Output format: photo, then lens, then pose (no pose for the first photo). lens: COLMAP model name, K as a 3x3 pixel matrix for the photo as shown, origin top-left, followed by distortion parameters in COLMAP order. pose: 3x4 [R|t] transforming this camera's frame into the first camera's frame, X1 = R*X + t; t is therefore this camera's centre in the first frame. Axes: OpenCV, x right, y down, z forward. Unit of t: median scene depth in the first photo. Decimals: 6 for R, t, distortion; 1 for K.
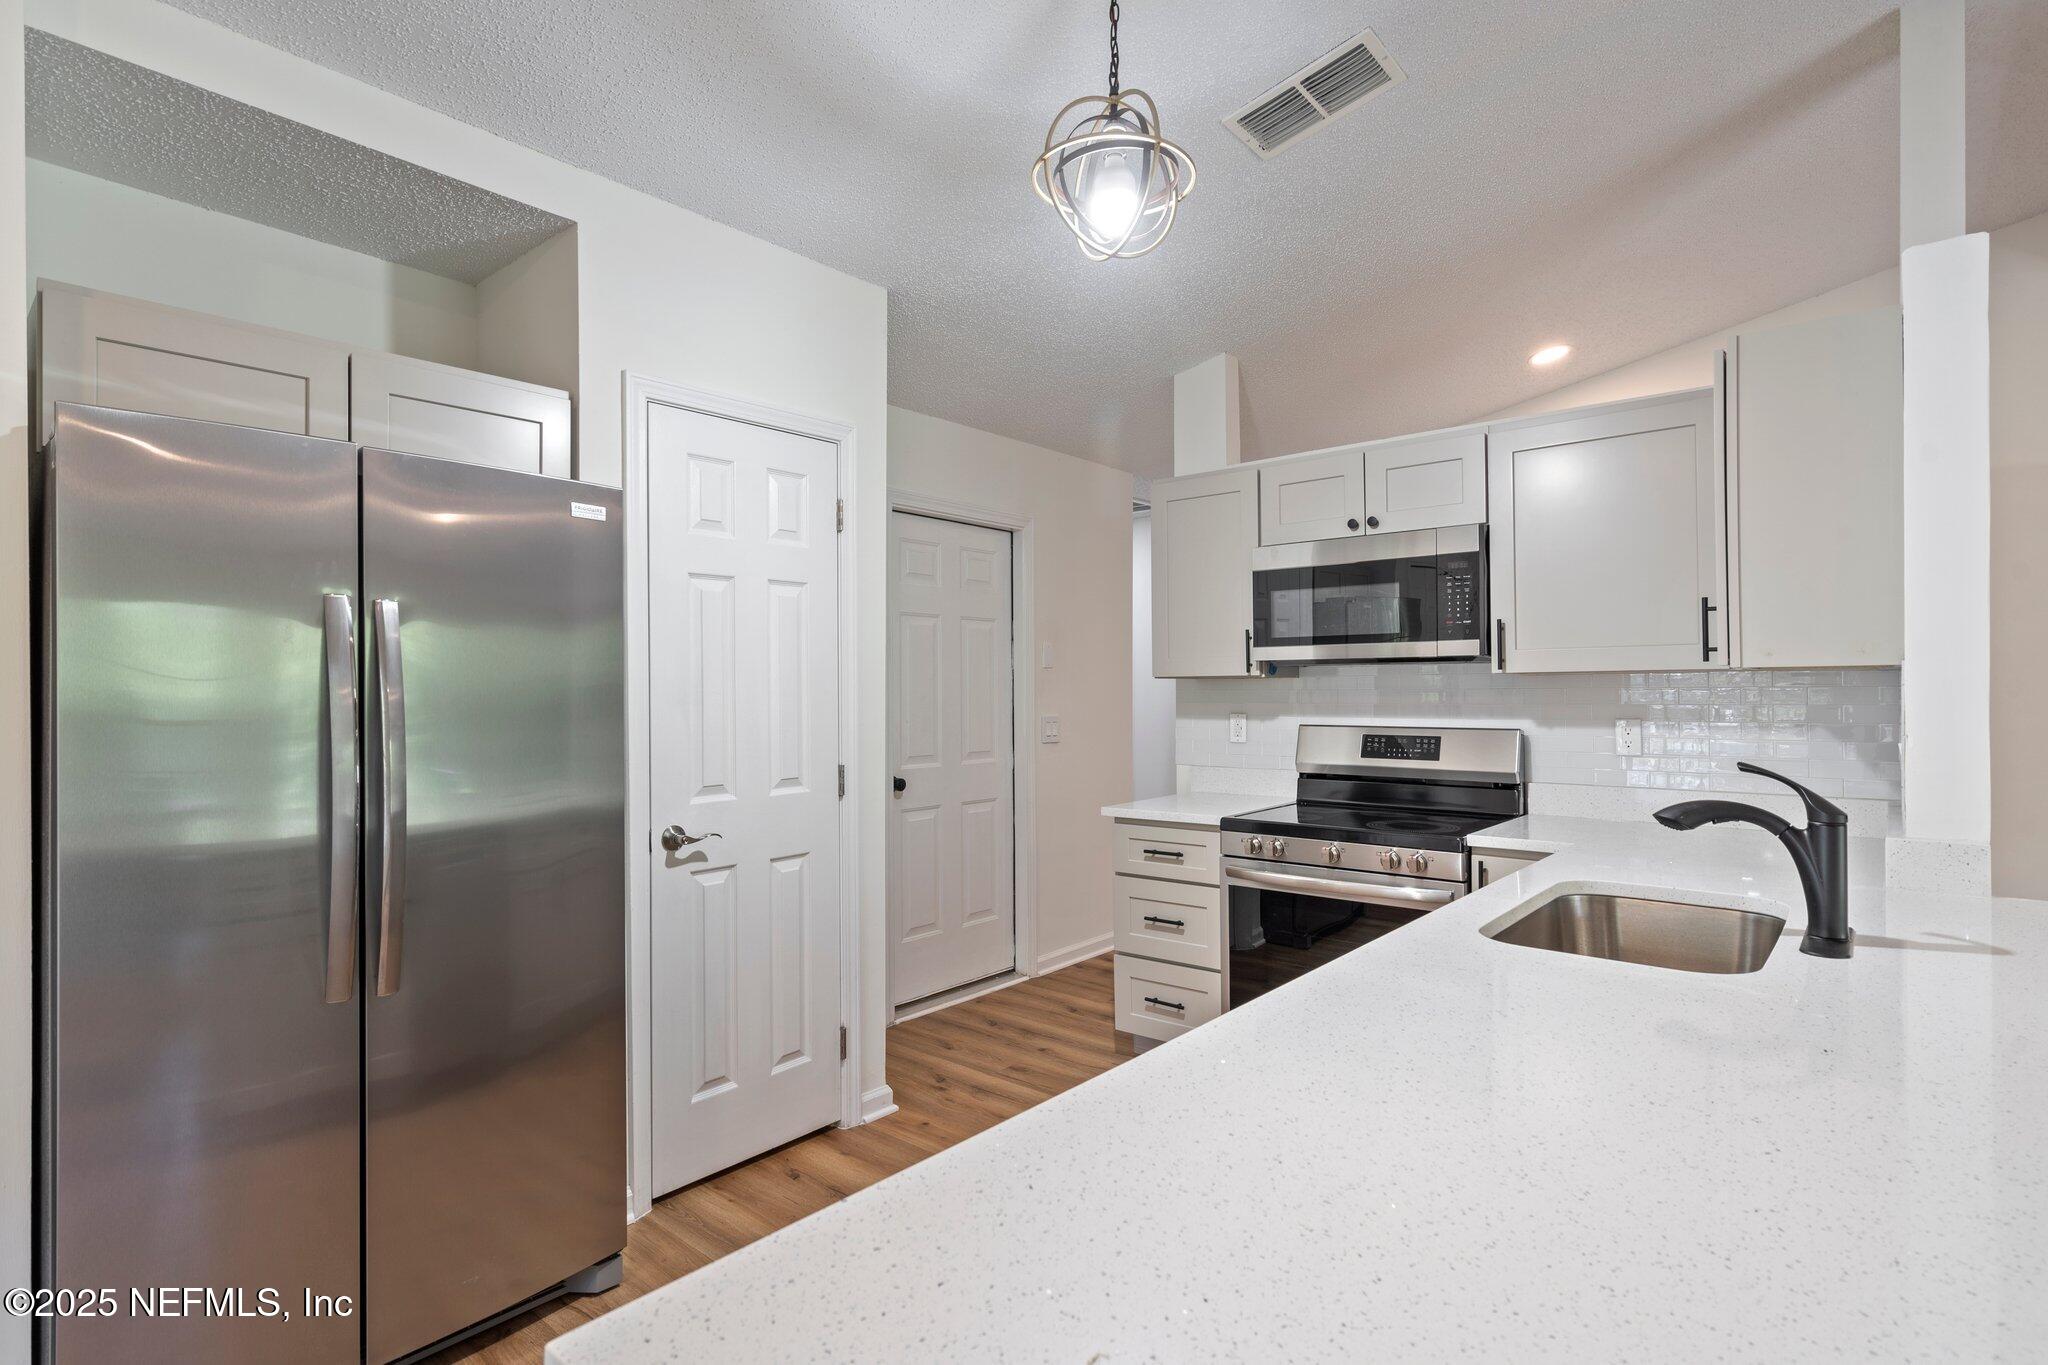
lens RADIAL K [[1003.9, 0, 1020.0], [0, 1003.9, 686.5], [0, 0, 1]] dist [0.000254, -0.000113]
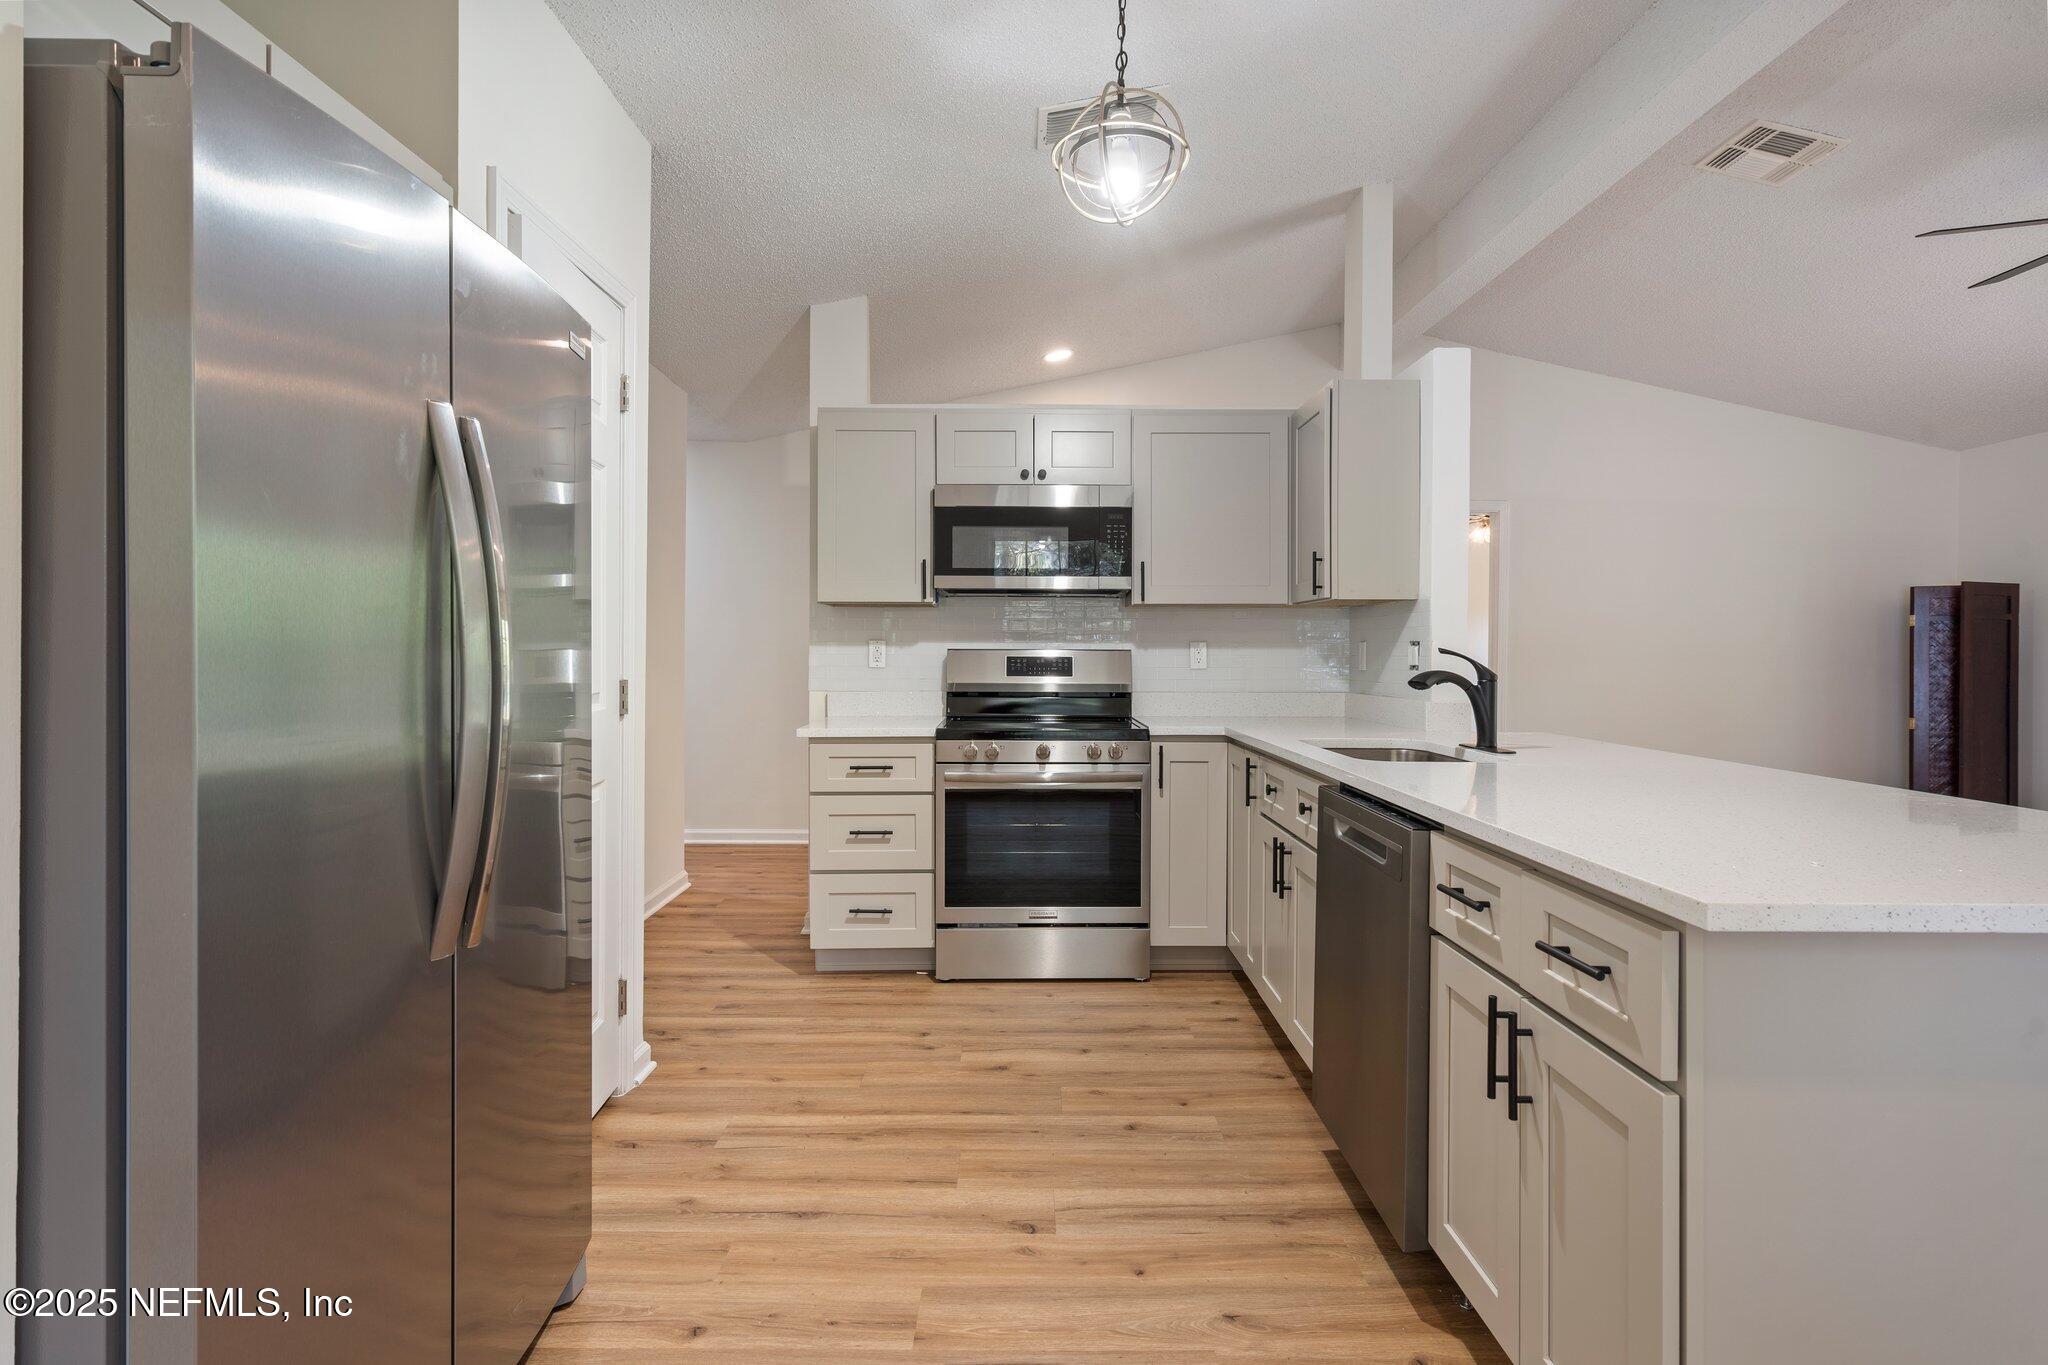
lens RADIAL K [[1047.8, 0, 1028.9], [0, 1047.8, 654.6], [0, 0, 1]] dist [0.003258, 0.000756]
pose [[0.755971, 0.007656, 0.654560, -0.461092], [-0.011764, 0.999929, 0.001891, 0.045954], [-0.654499, -0.009130, 0.756008, 0.072055]]
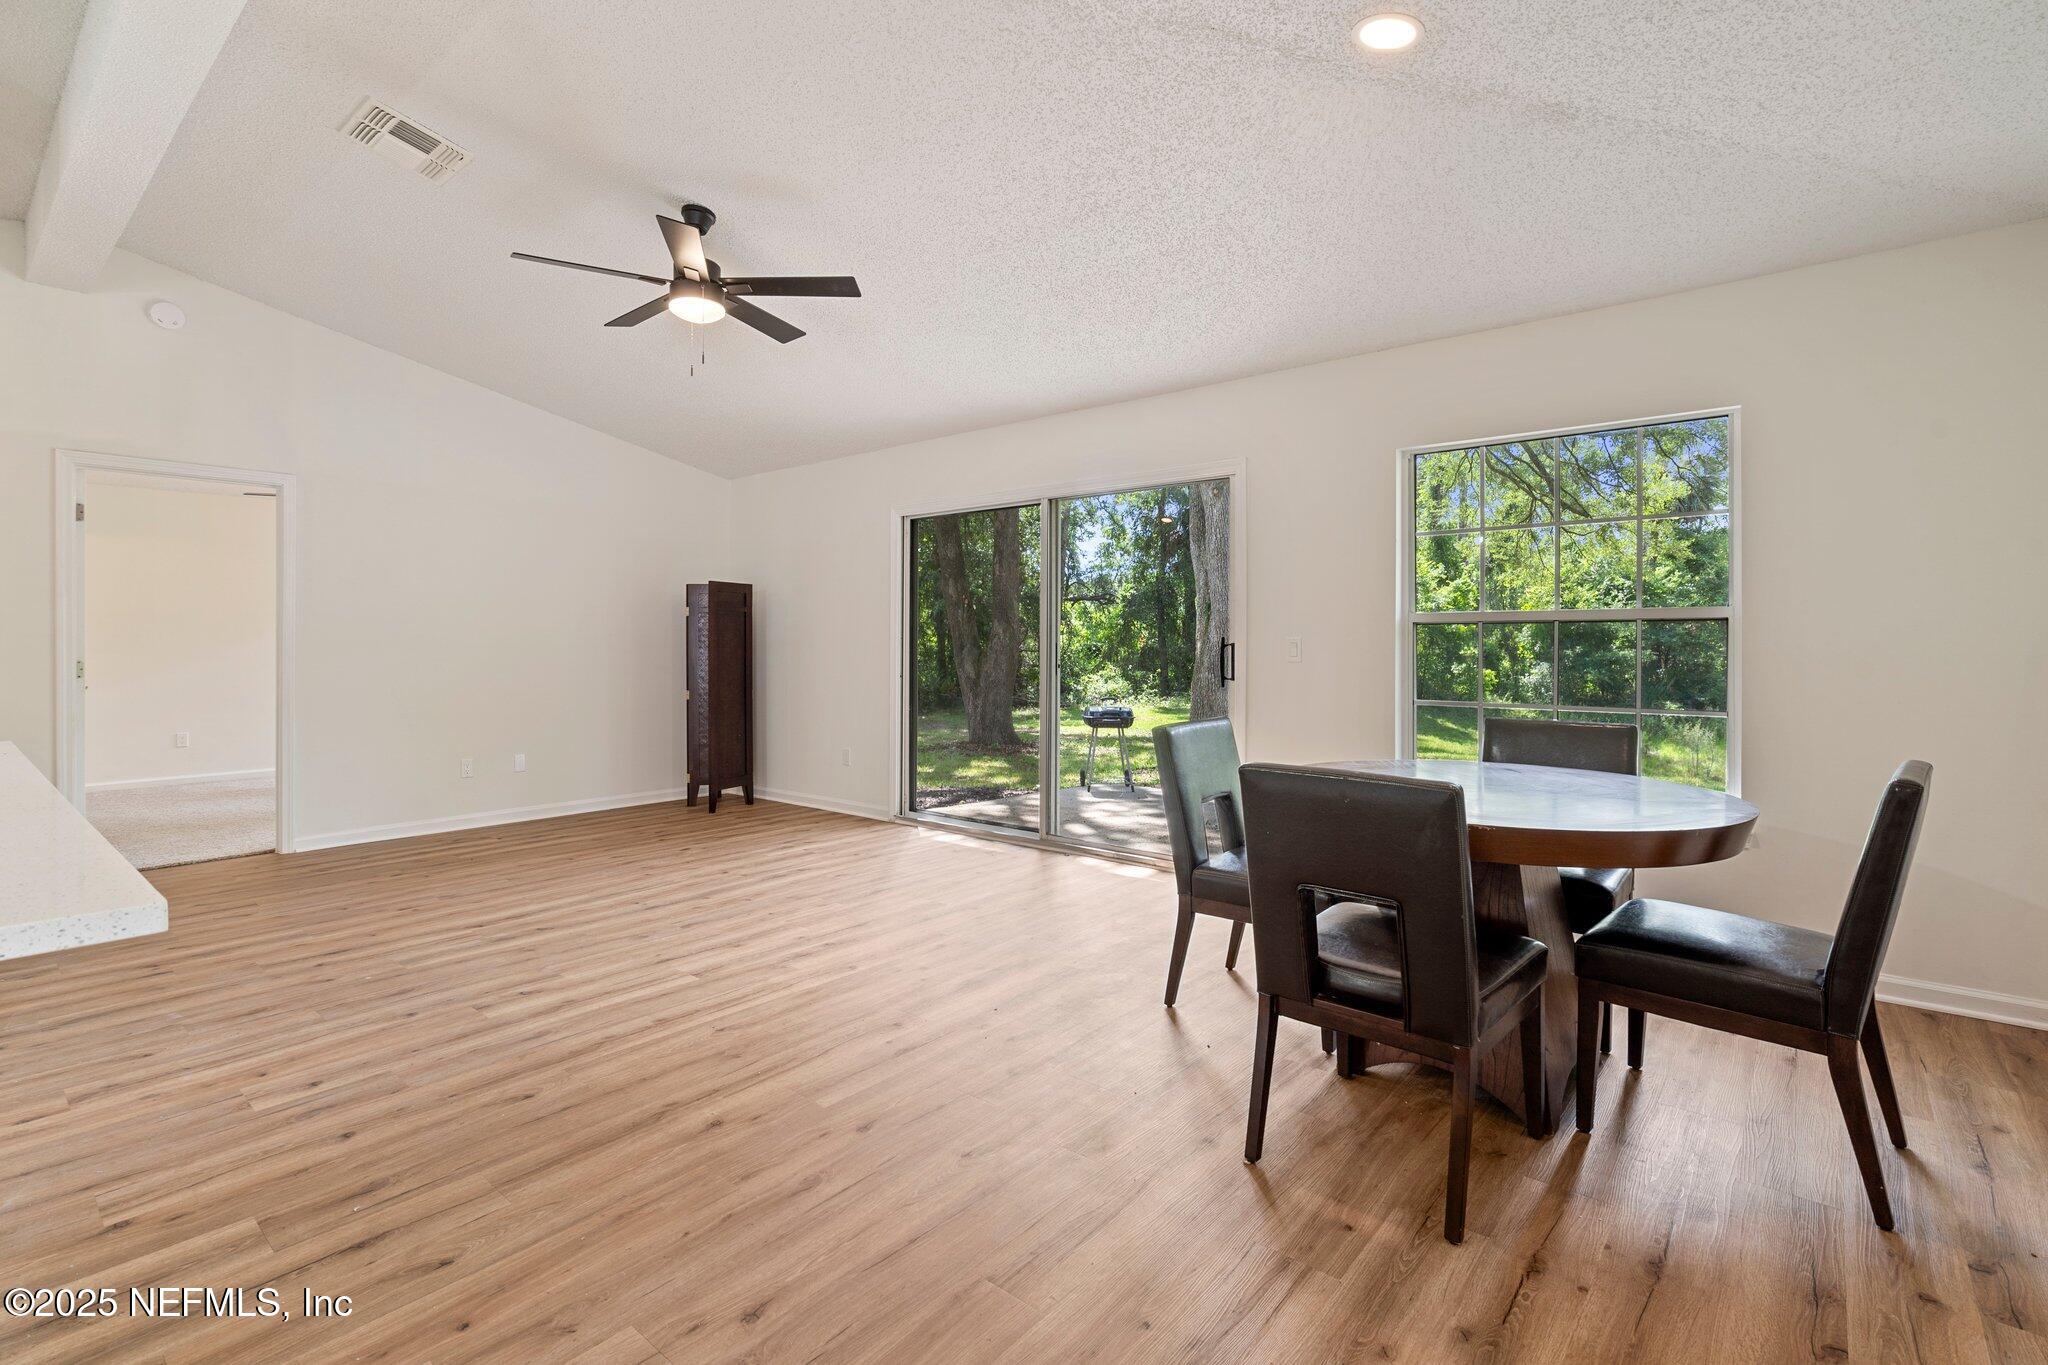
lens RADIAL K [[943.4, 0, 1025.5], [0, 943.4, 639.4], [0, 0, 1]] dist [-0.000207, -0.000513]
pose [[-0.001777, 0.005552, 0.999983, -0.135058], [-0.000021, 0.999985, -0.005552, 0.044308], [-0.999998, -0.000031, -0.001776, -0.269599]]
